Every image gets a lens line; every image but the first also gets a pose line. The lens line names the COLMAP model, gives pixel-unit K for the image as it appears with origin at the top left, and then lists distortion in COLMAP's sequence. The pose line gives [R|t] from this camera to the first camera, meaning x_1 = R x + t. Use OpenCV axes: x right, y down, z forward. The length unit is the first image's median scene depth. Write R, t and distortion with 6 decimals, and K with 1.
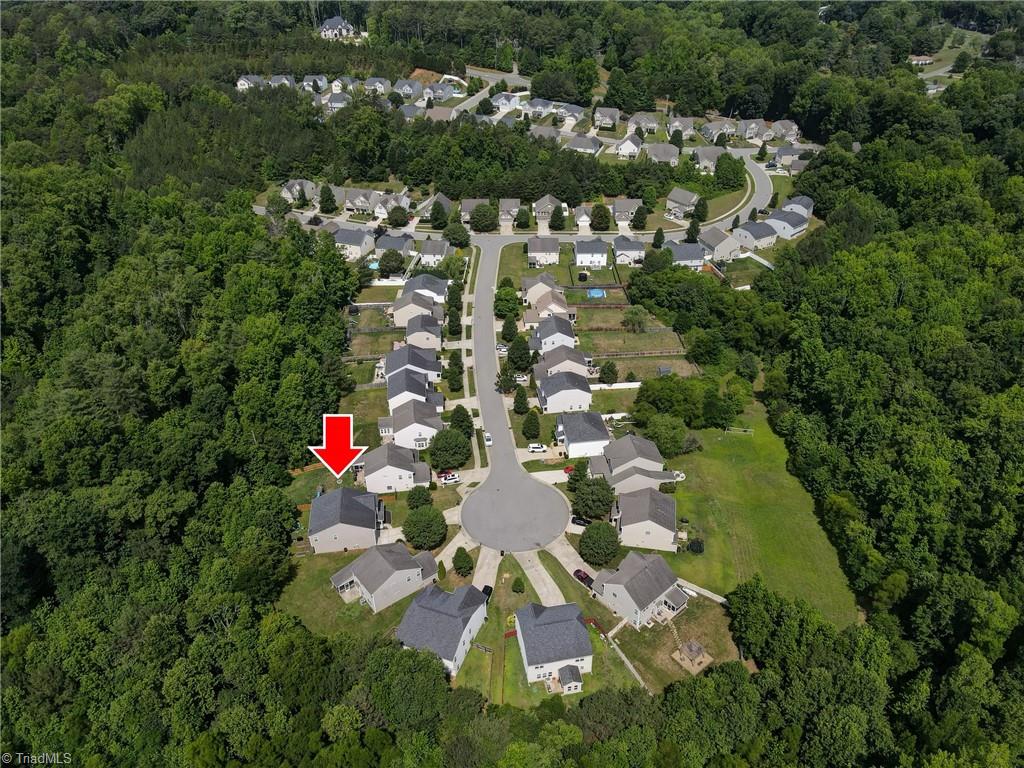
lens RADIAL K [[744.3, 0, 512.0], [0, 744.3, 384.0], [0, 0, 1]] dist [0.008413, 0.009405]
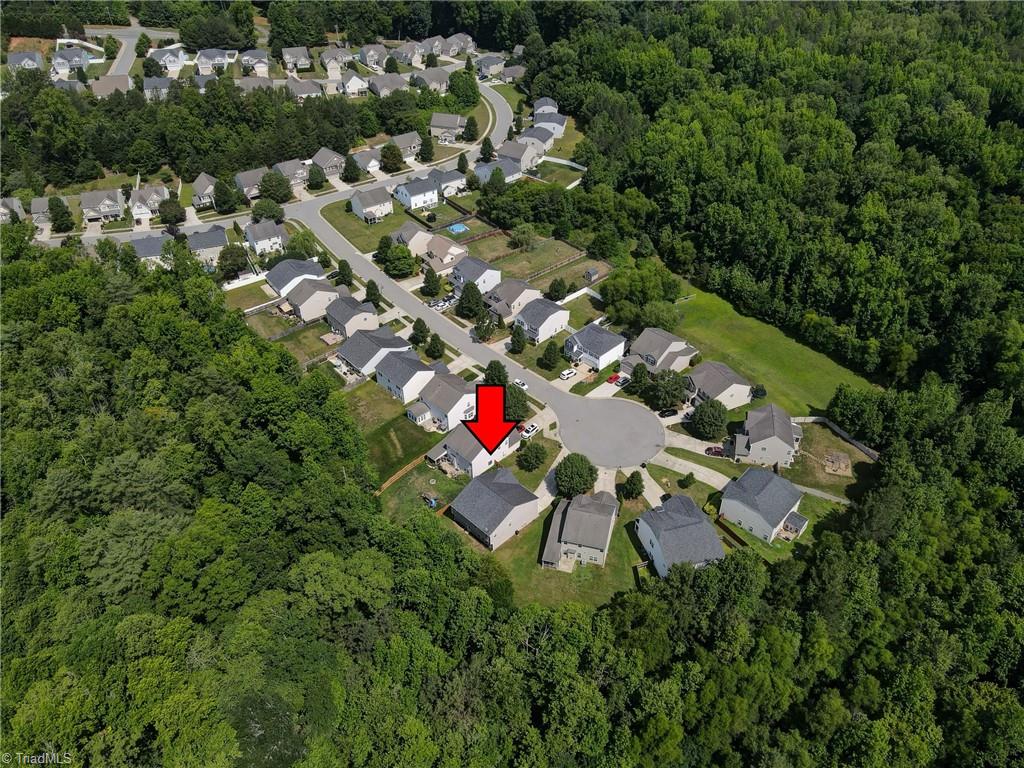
lens RADIAL K [[744.3, 0, 512.0], [0, 744.3, 384.0], [0, 0, 1]] dist [0.008413, 0.009405]
pose [[0.806418, -0.364818, 0.465402, -0.498824], [0.327831, 0.930813, 0.161599, -0.089617], [-0.492156, 0.022256, 0.870222, 0.145524]]
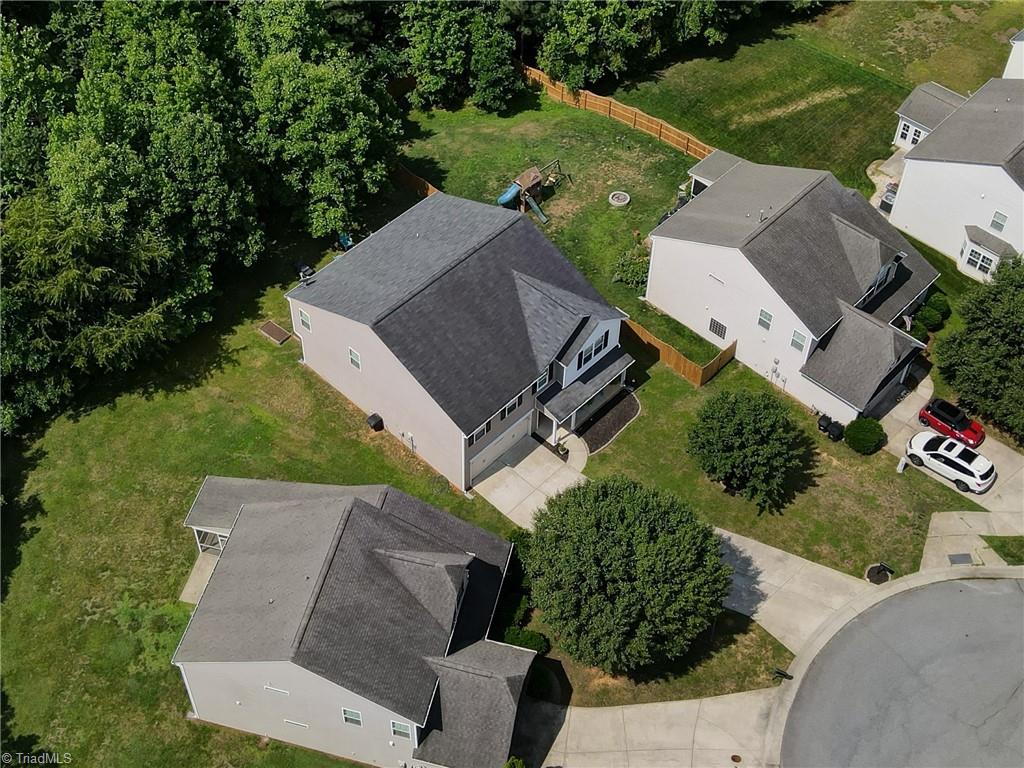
lens RADIAL K [[1355.8, 0, 452.4], [0, 1355.8, 312.8], [0, 0, 1]] dist [-0.010343, 0.075570]
pose [[0.603305, 0.589116, -0.537555, 0.018219], [-0.431706, 0.807988, 0.400980, -0.005678], [0.670562, -0.009848, 0.741788, 0.557402]]
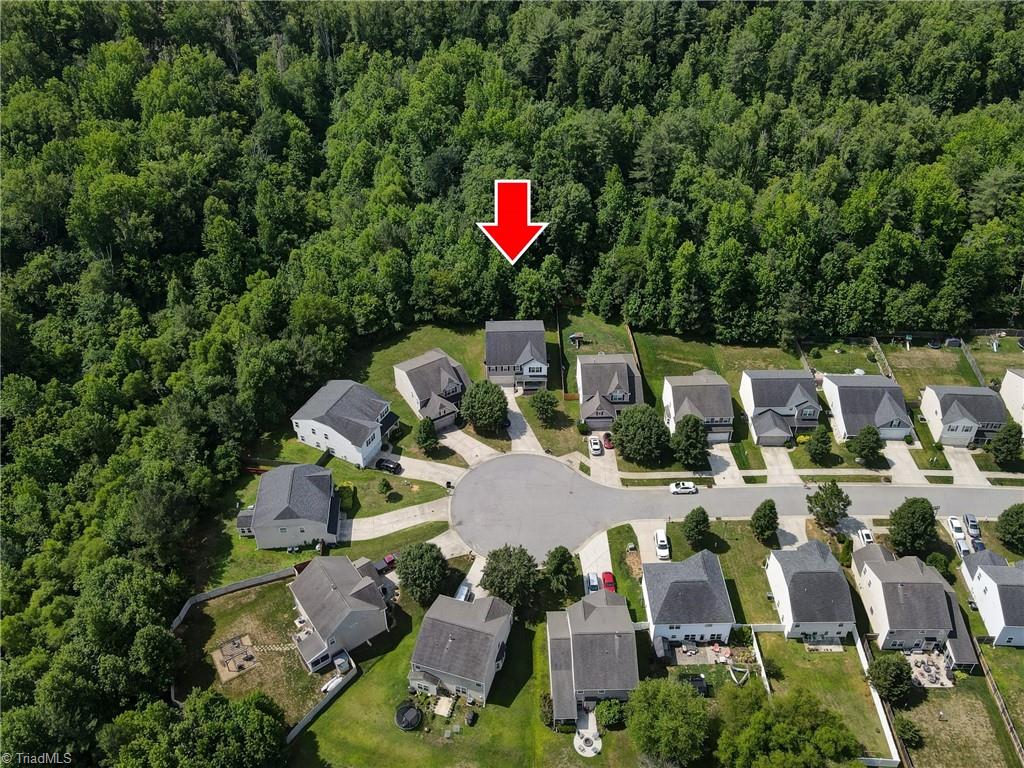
lens RADIAL K [[835.5, 0, 512.0], [0, 835.5, 384.0], [0, 0, 1]] dist [0.009066, 0.008578]
pose [[-0.111524, 0.671494, -0.732569, 0.471980], [-0.539643, 0.578088, 0.612045, -0.355550], [0.834474, 0.463584, 0.297897, 0.602799]]
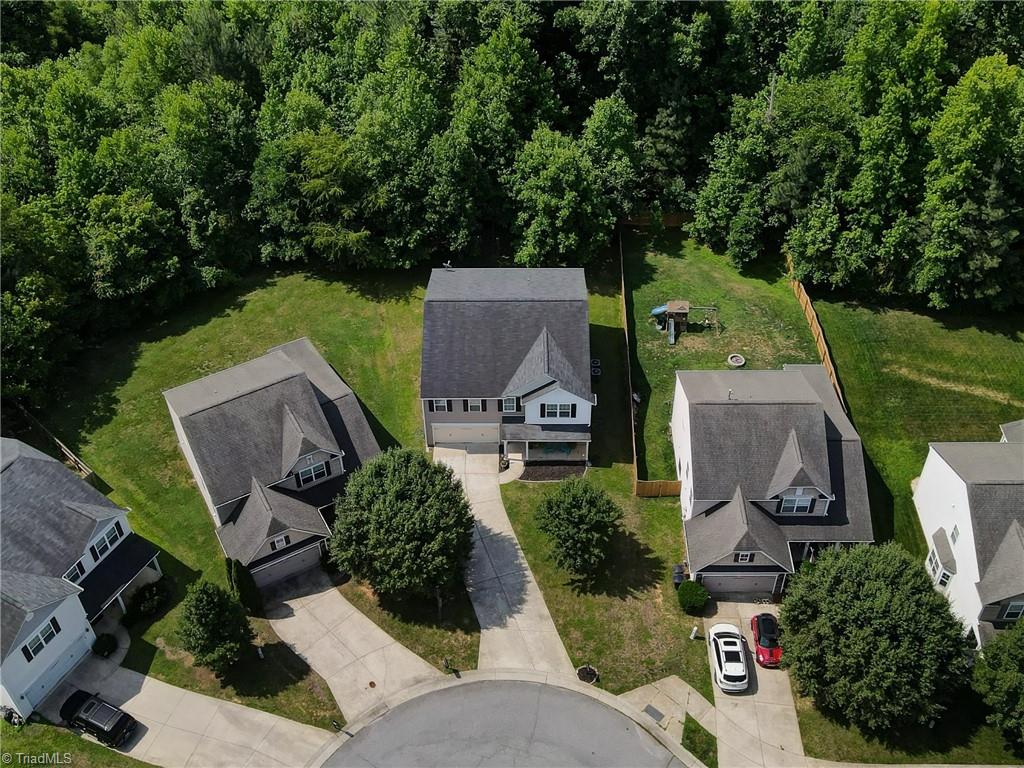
lens RADIAL K [[1083.0, 0, 512.0], [0, 1083.0, 384.0], [0, 0, 1]] dist [-0.003040, 0.024348]
pose [[-0.149890, 0.710199, -0.687859, 0.106748], [-0.529554, 0.529845, 0.662447, -0.115710], [0.834929, 0.463553, 0.296671, 0.732605]]
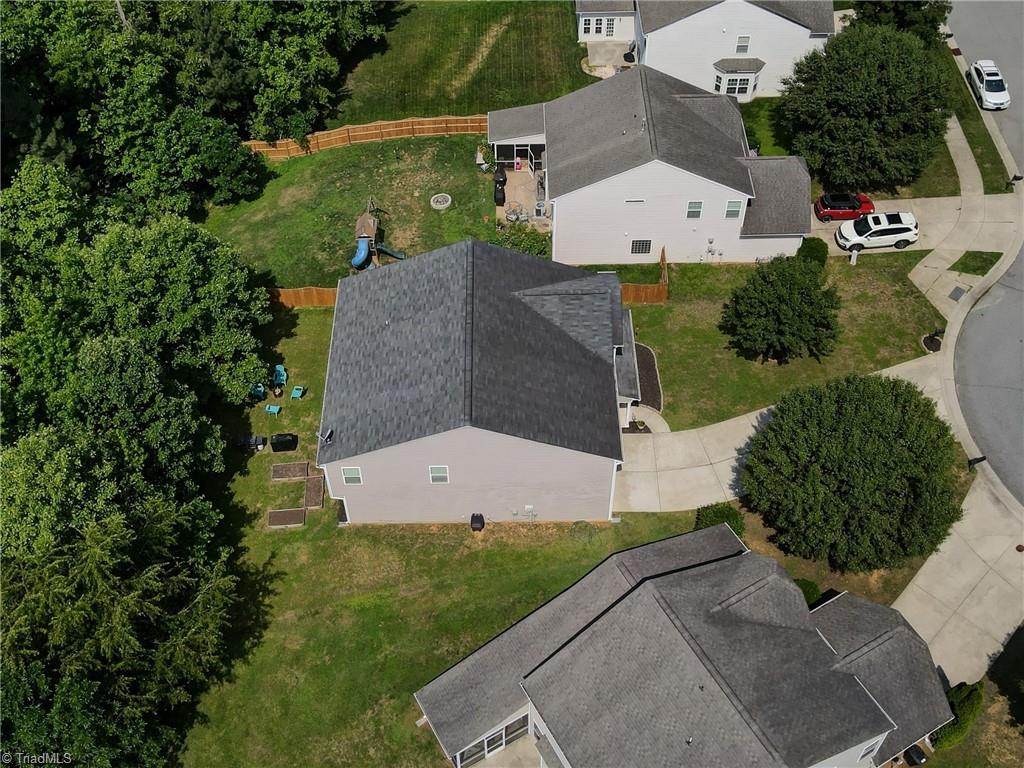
lens RADIAL K [[1140.6, 0, 494.8], [0, 1140.6, 304.3], [0, 0, 1]] dist [-0.014346, 0.021766]
pose [[0.990200, 0.094994, -0.102376, -0.156918], [-0.066094, 0.964499, 0.255683, 0.057790], [0.123030, -0.246410, 0.961325, 0.567560]]
